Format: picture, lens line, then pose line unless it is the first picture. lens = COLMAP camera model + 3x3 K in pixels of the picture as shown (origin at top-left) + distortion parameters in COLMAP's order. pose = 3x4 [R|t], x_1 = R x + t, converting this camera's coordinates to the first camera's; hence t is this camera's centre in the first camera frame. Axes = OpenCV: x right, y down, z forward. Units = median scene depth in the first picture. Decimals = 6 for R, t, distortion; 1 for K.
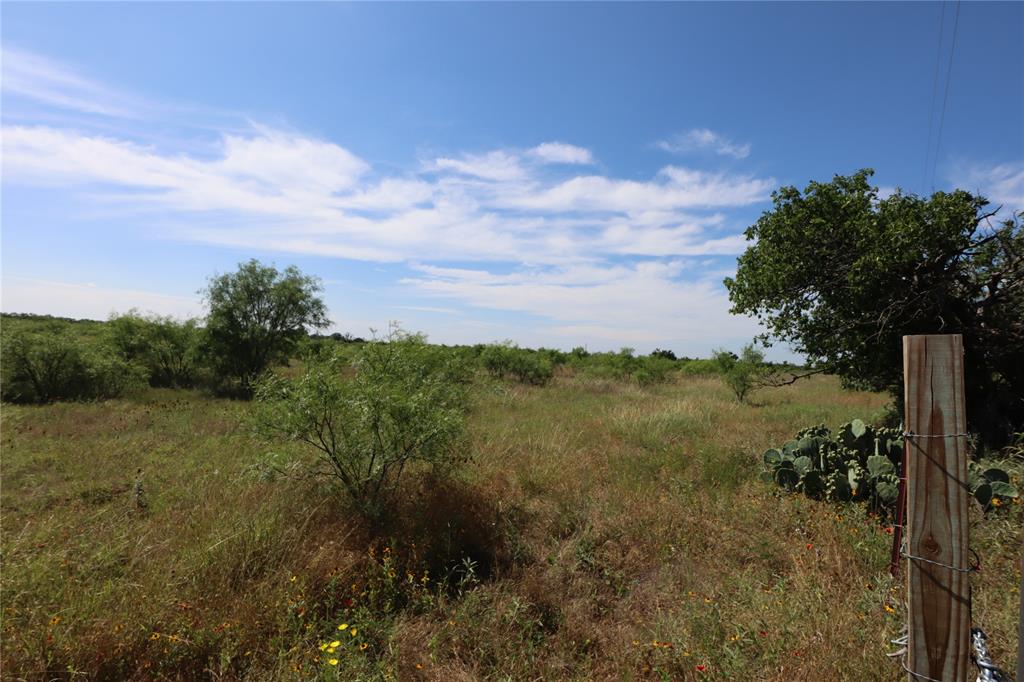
lens RADIAL K [[543.5, 0, 512.0], [0, 543.5, 341.0], [0, 0, 1]] dist [-0.002614, -0.000486]
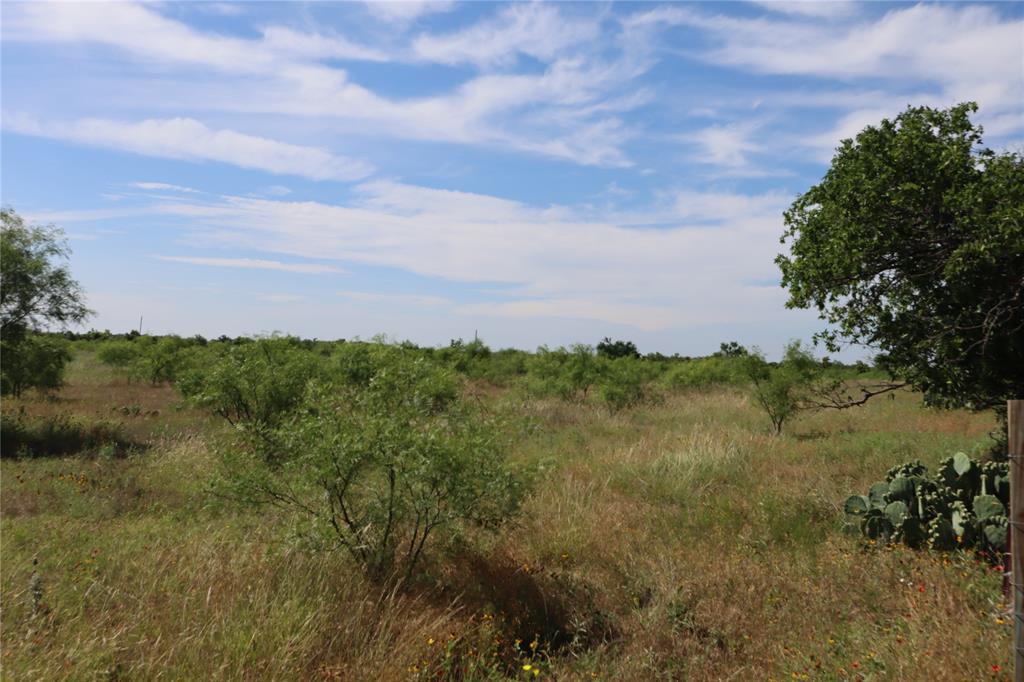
lens RADIAL K [[1075.2, 0, 512.0], [0, 1075.2, 341.0], [0, 0, 1]] dist [0.066095, -0.005406]
pose [[0.981766, -0.014421, 0.189545, -0.285668], [0.010714, 0.999731, 0.020567, -0.054380], [-0.189791, -0.018161, 0.981657, -0.404800]]
